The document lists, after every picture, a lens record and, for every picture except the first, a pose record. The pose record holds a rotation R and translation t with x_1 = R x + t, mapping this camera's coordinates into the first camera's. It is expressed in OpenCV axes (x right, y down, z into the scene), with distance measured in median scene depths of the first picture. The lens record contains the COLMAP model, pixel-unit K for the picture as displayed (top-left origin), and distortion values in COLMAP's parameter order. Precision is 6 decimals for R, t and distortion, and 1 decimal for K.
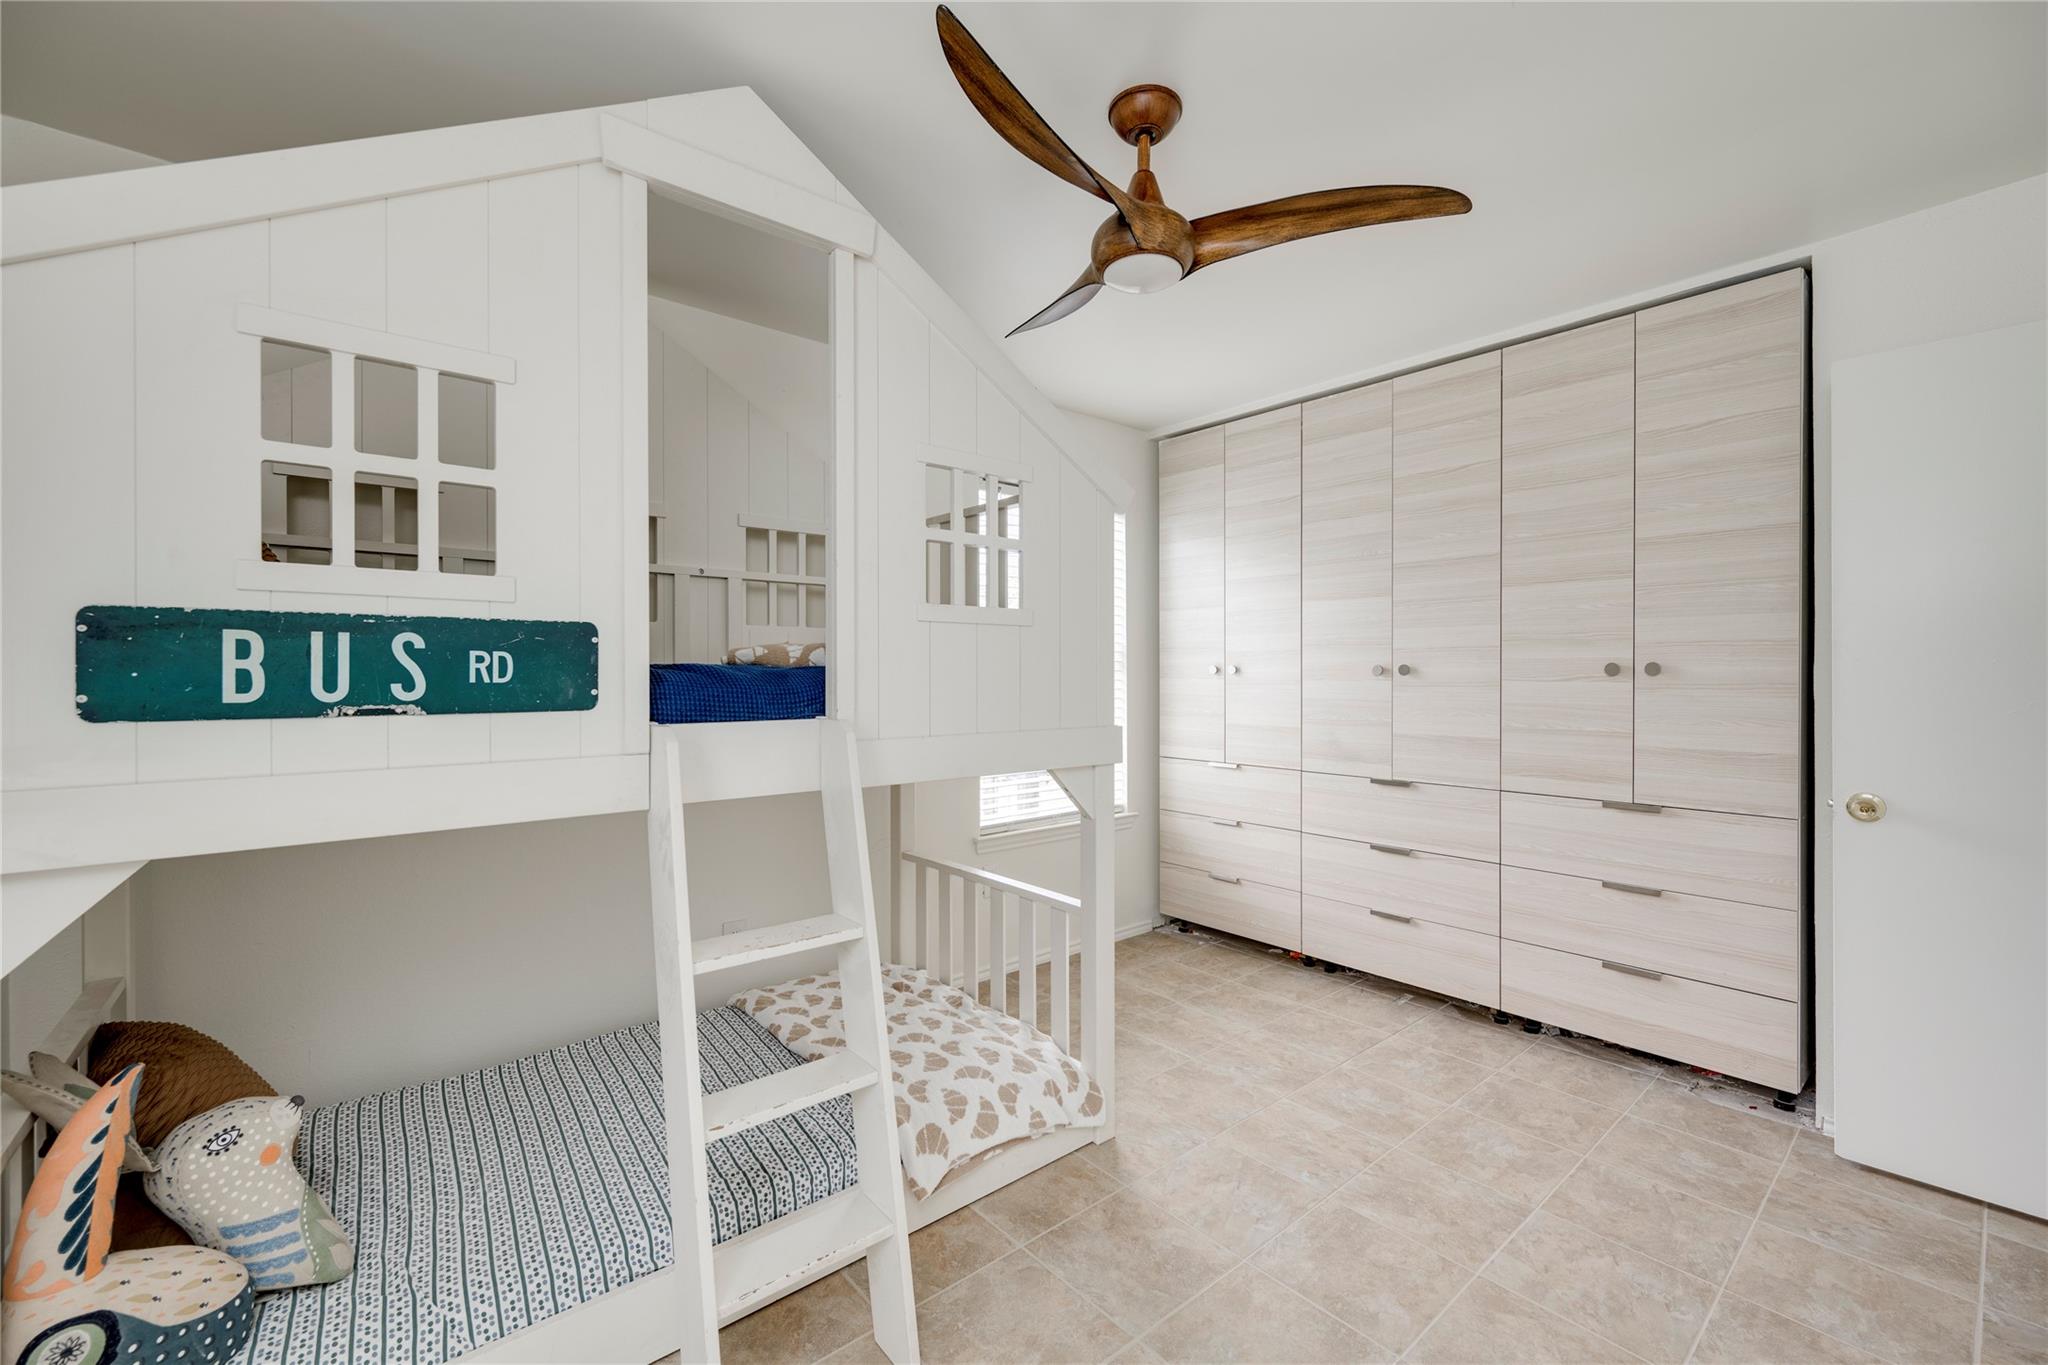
lens RADIAL K [[878.4, 0, 1024.0], [0, 878.4, 682.5], [0, 0, 1]] dist [0.001417, -0.000265]
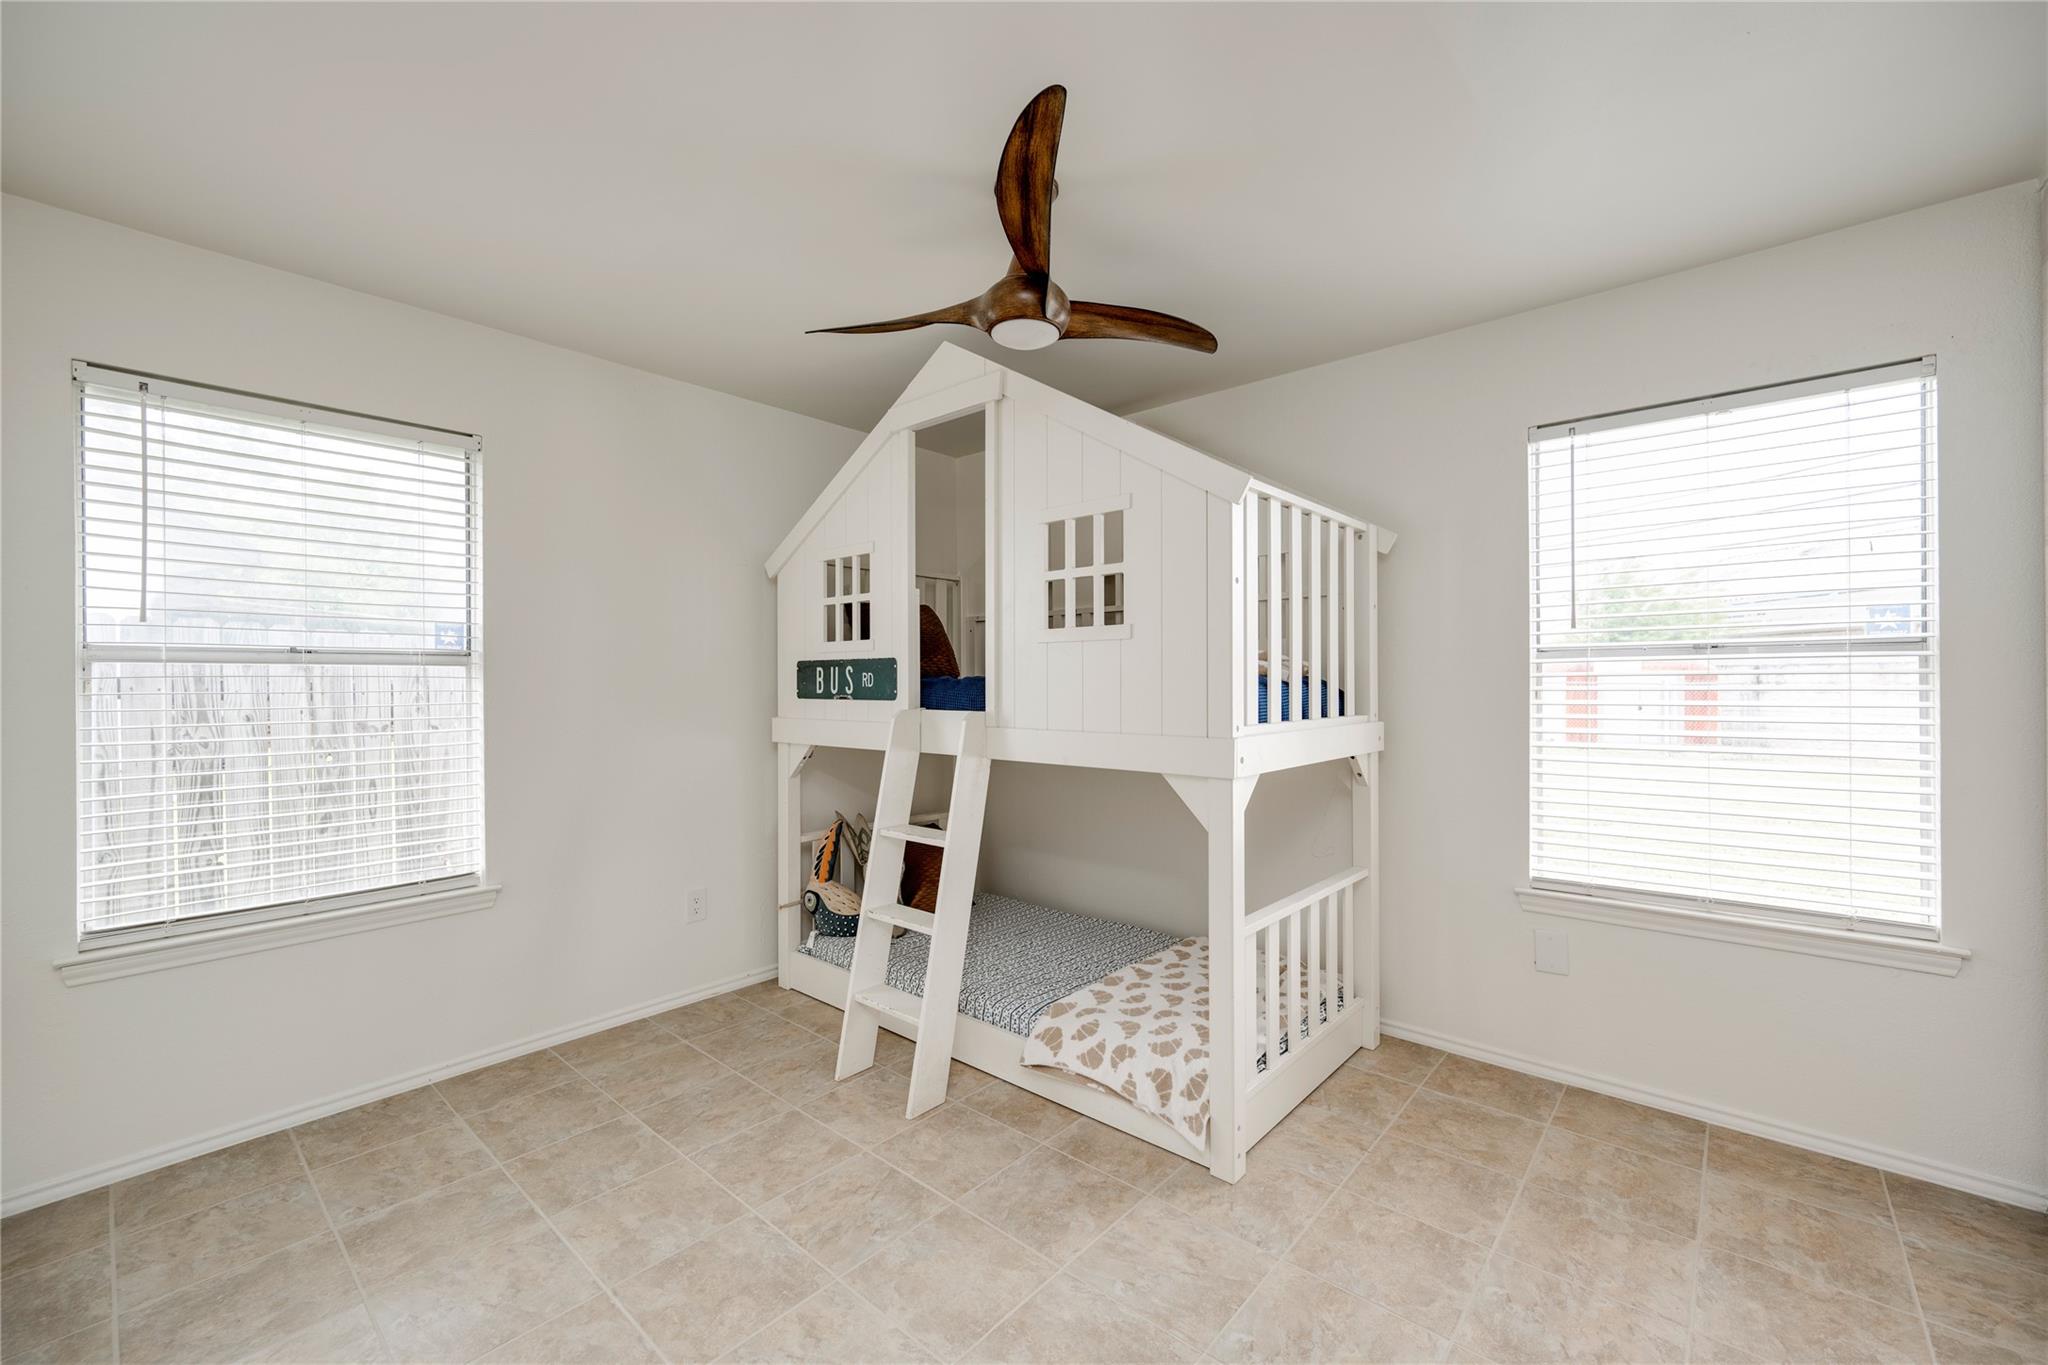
lens RADIAL K [[832.6, 0, 1025.0], [0, 832.6, 693.7], [0, 0, 1]] dist [-0.005688, -0.000074]
pose [[0.125839, 0.002859, -0.992047, 1.292532], [-0.019072, 0.999818, 0.000463, 0.008090], [0.991867, 0.018862, 0.125871, 0.914905]]
